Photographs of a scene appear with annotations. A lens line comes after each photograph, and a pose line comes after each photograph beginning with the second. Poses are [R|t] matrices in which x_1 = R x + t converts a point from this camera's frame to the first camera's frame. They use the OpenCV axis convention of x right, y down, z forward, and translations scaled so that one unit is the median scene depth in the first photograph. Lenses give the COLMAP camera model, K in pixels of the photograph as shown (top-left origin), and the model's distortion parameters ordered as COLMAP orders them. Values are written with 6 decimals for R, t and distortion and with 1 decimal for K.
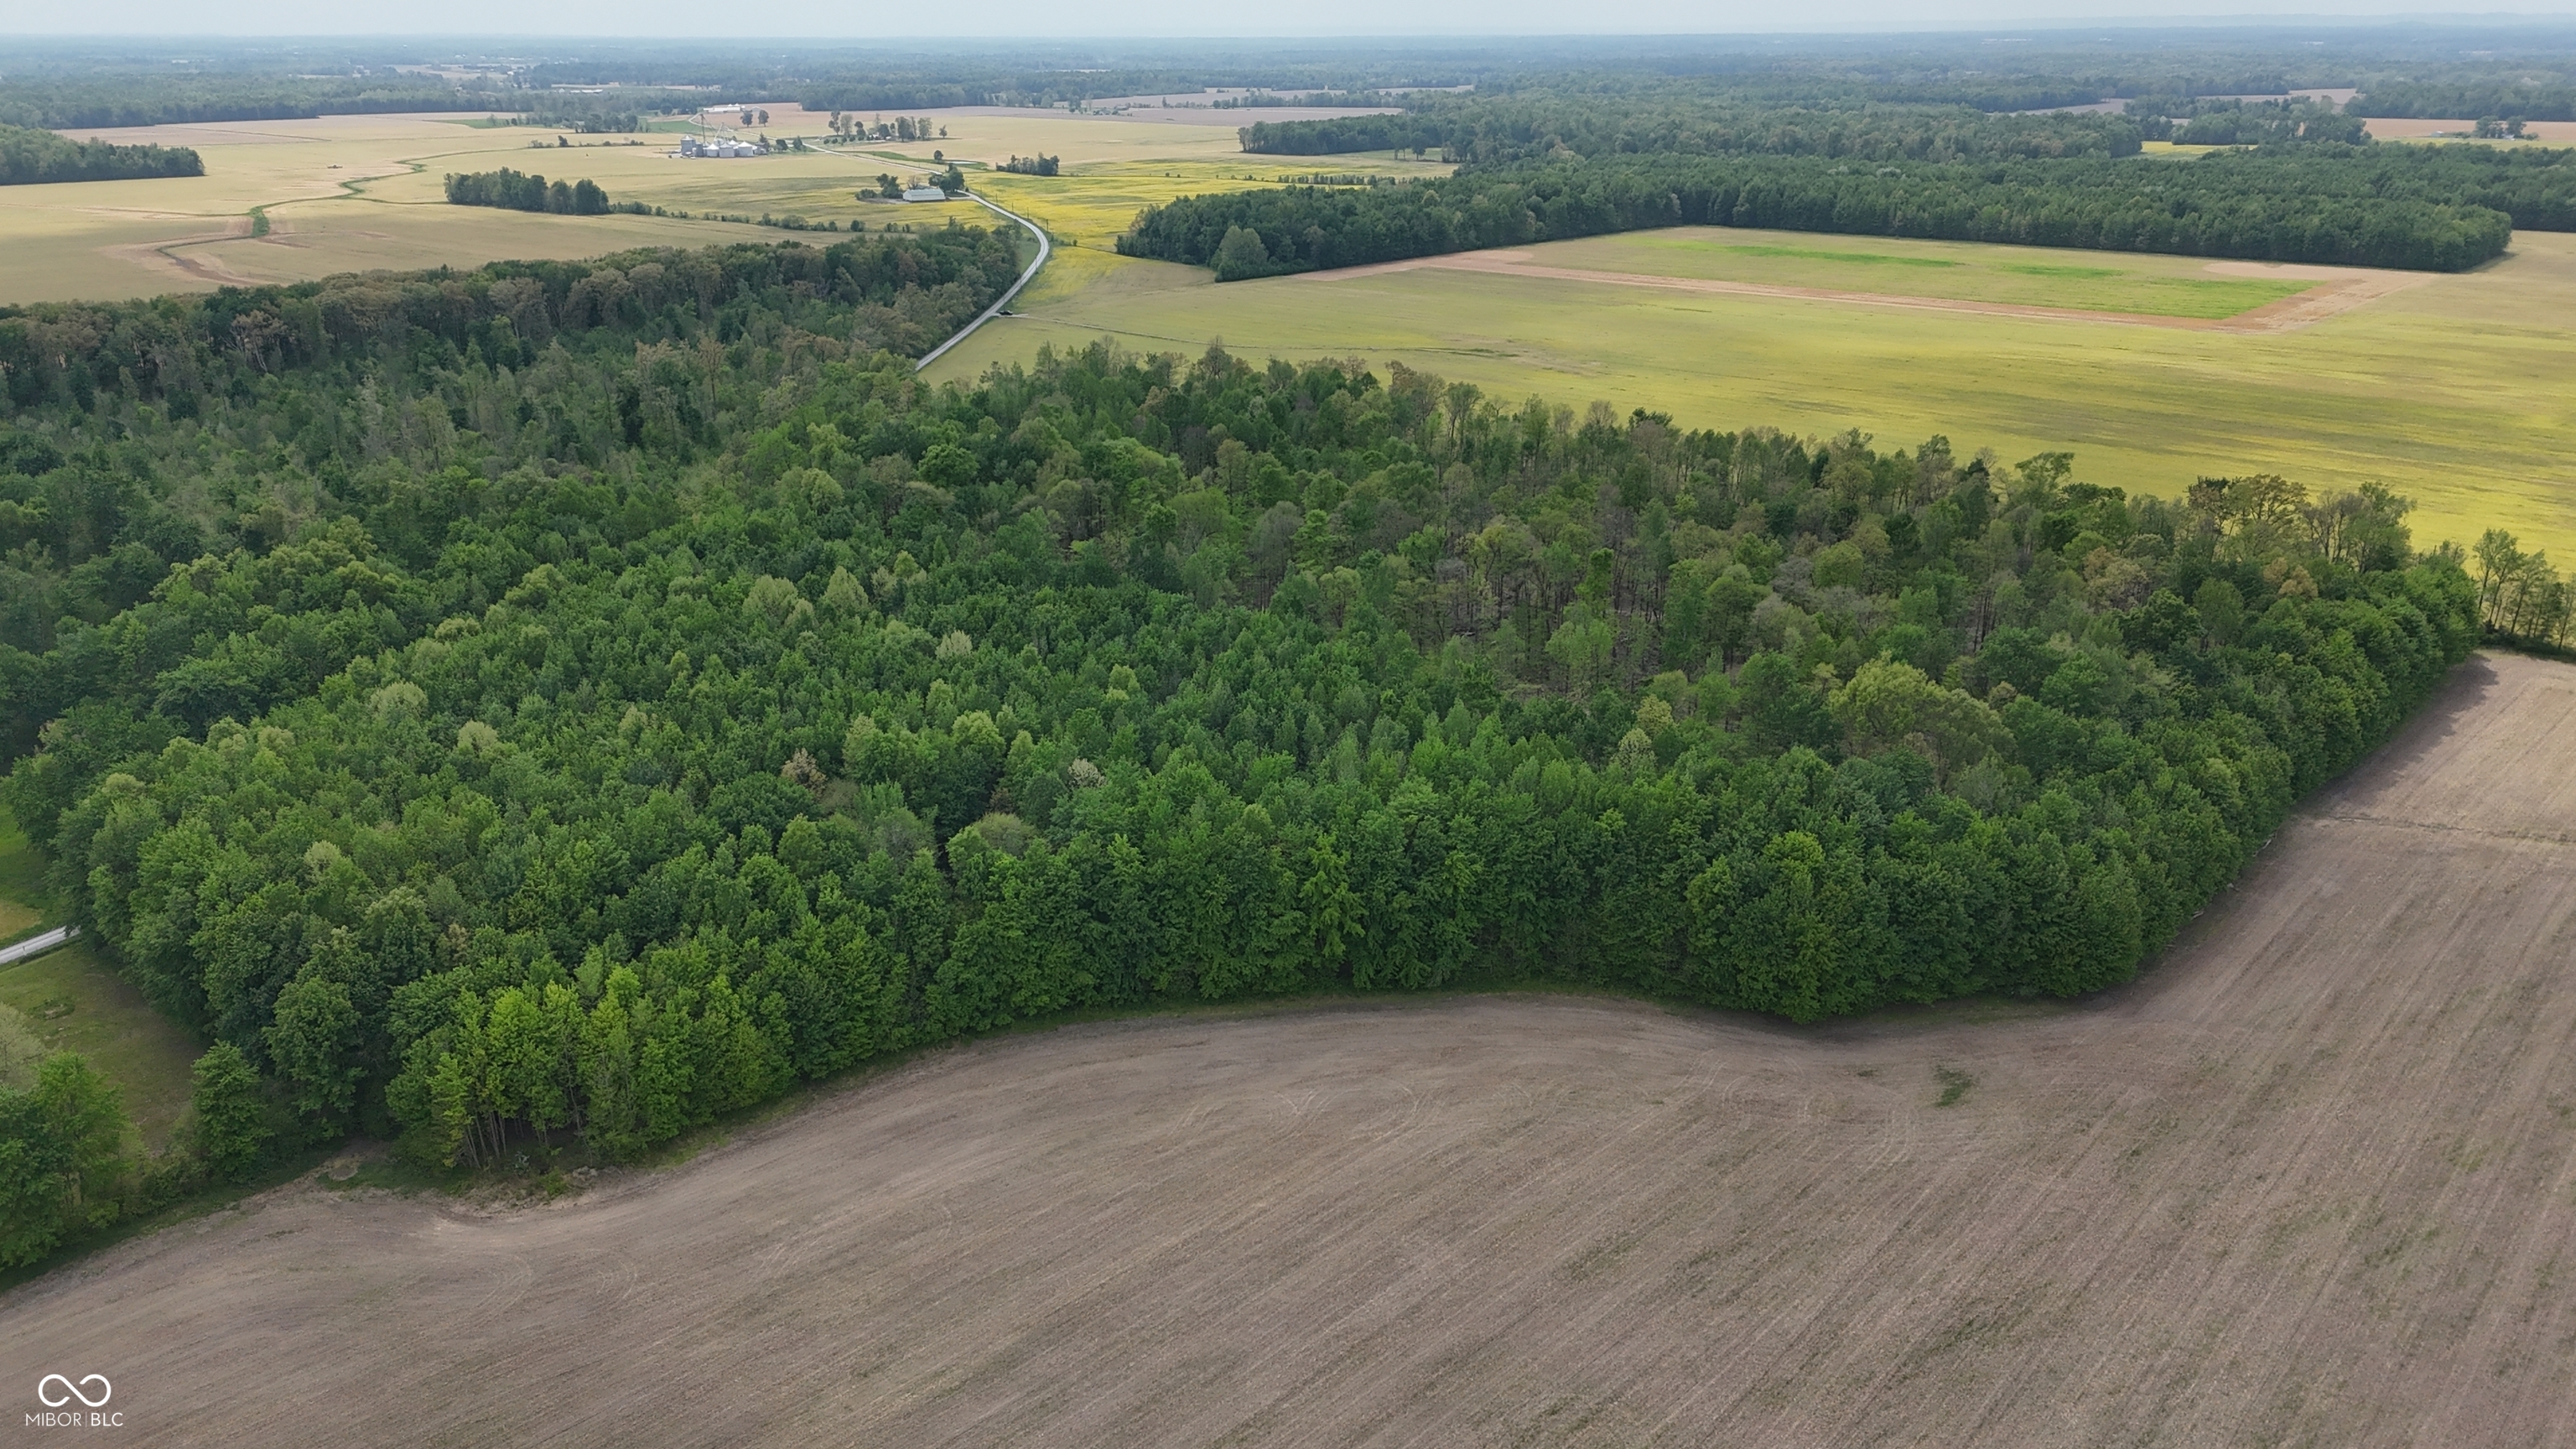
lens RADIAL K [[1853.3, 0, 1288.0], [0, 1853.3, 724.5], [0, 0, 1]] dist [0.079724, -0.074308]
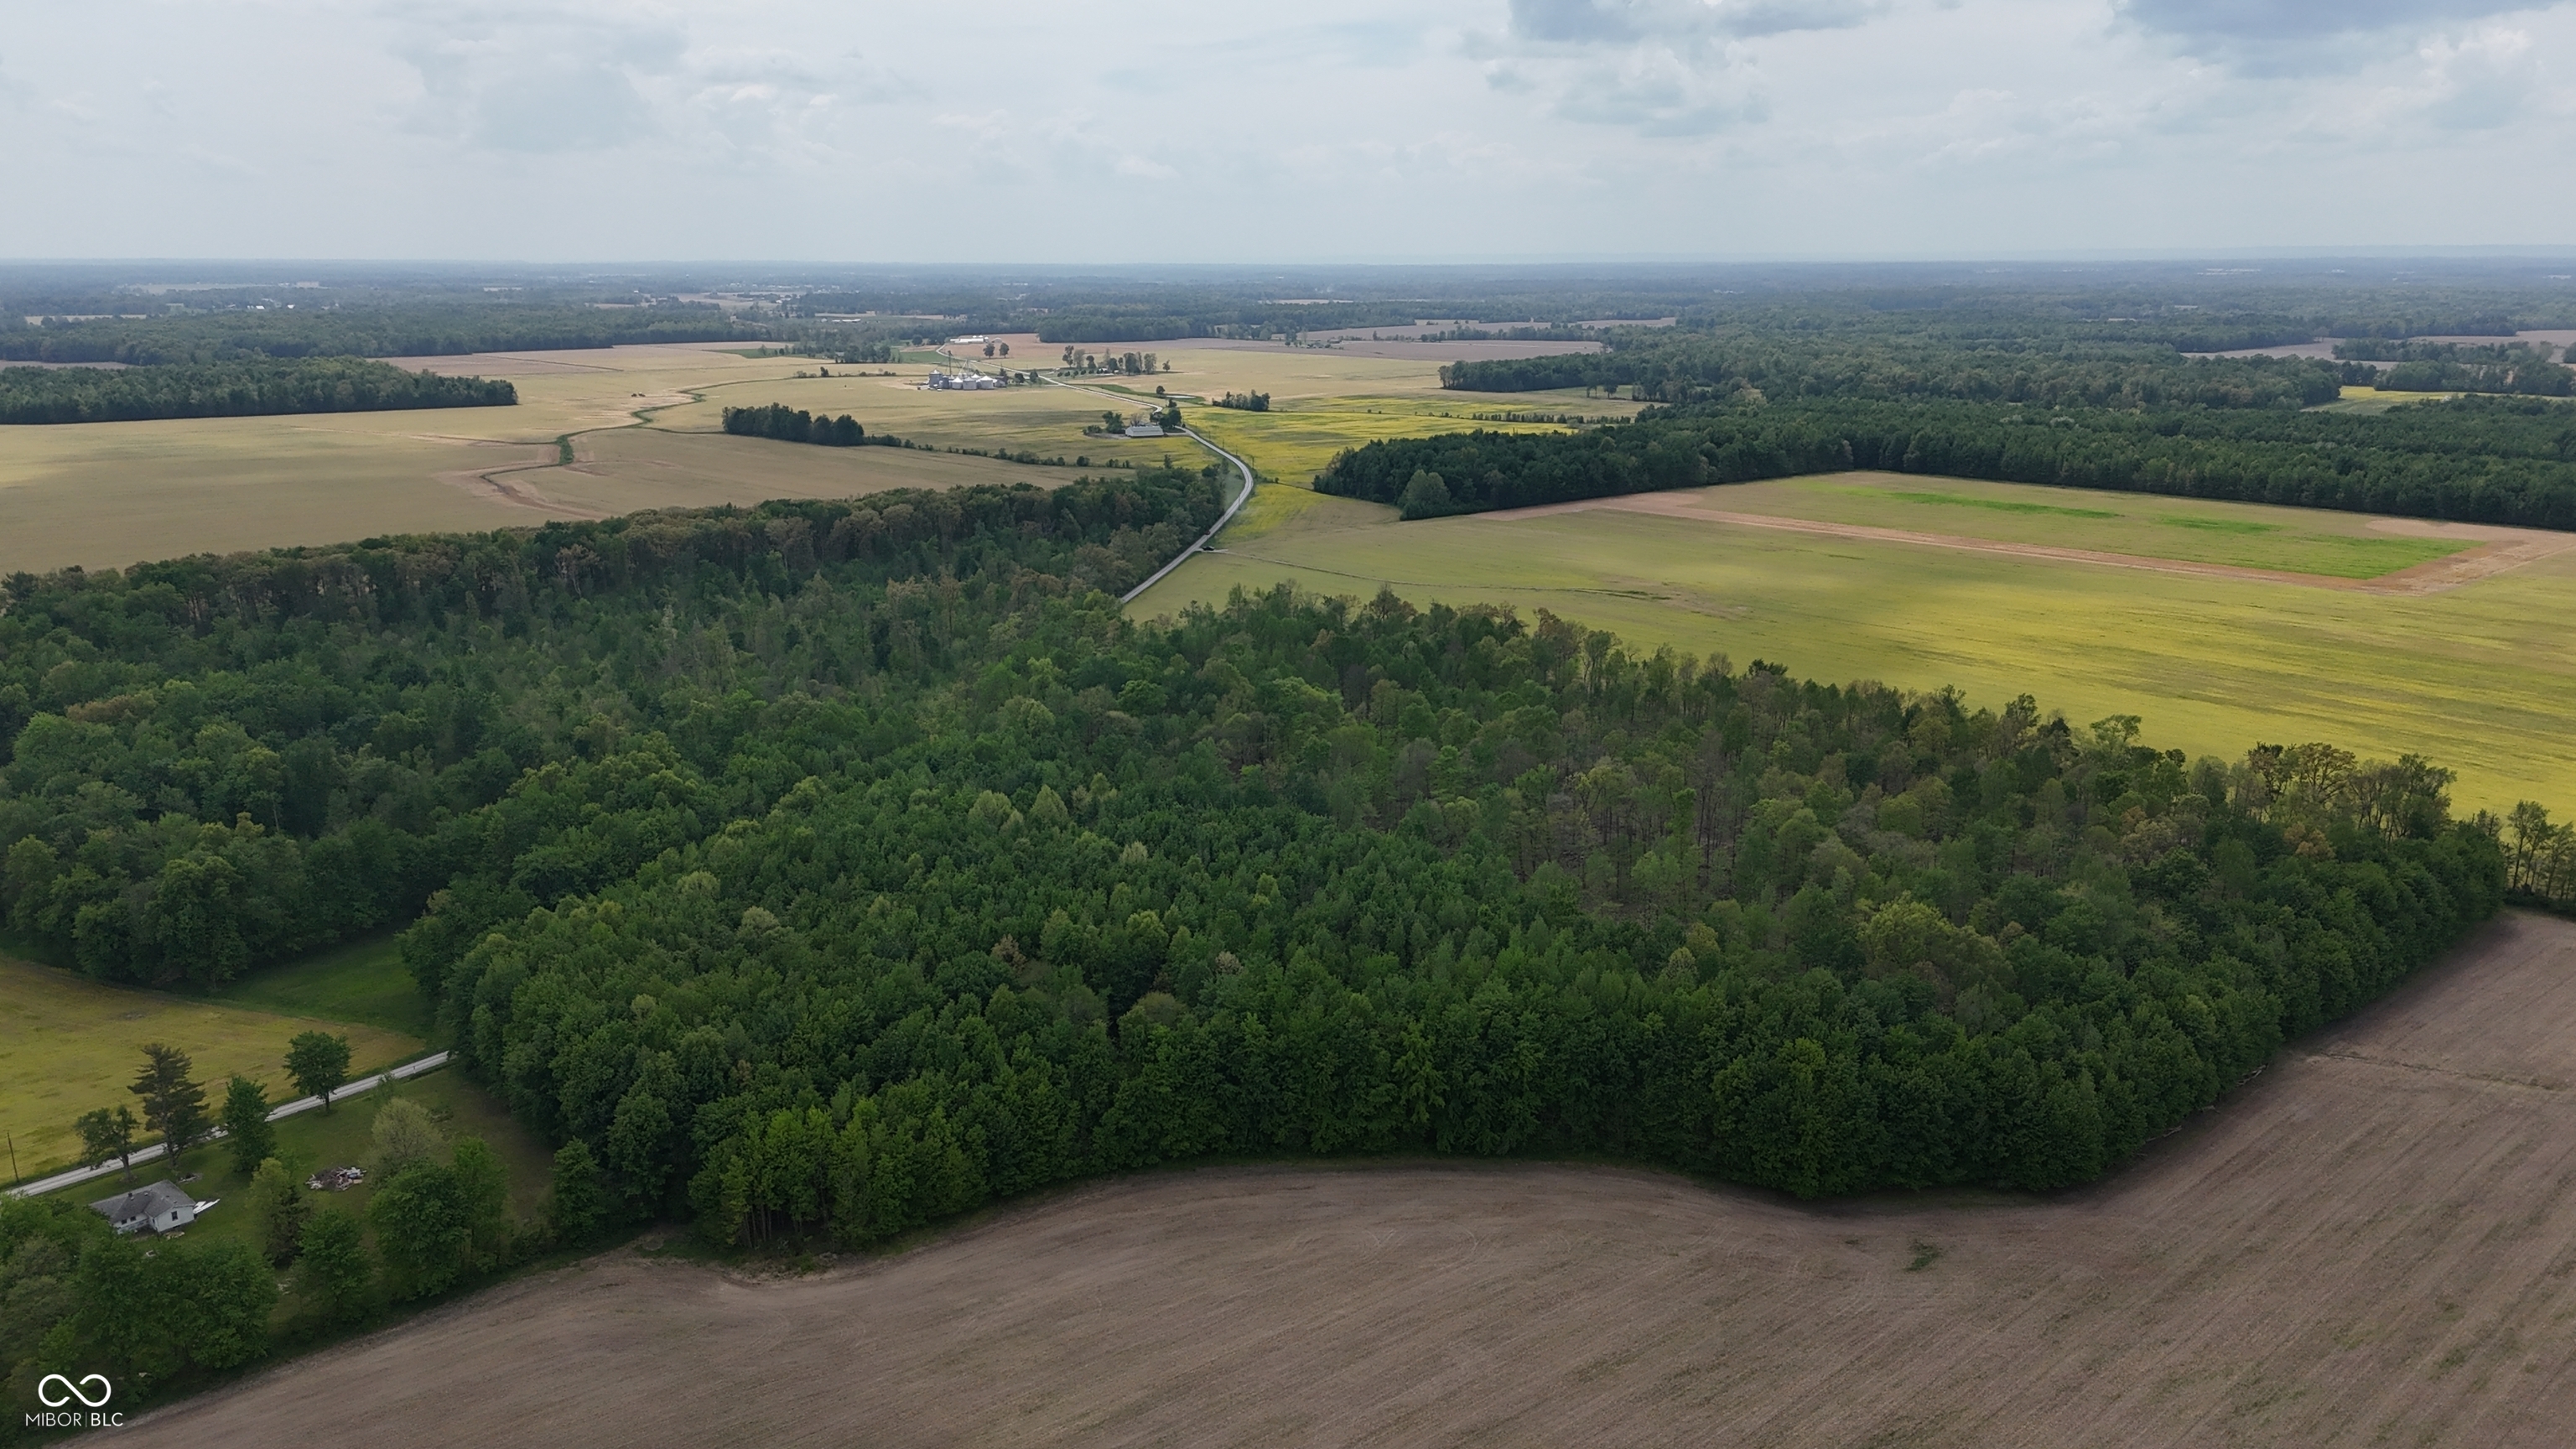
lens RADIAL K [[1853.3, 0, 1288.0], [0, 1853.3, 724.5], [0, 0, 1]] dist [0.079724, -0.074308]
pose [[0.993742, 0.028677, -0.107956, 0.047612], [-0.040305, 0.993430, -0.107112, -0.001114], [0.104175, 0.110793, 0.988369, -0.193195]]
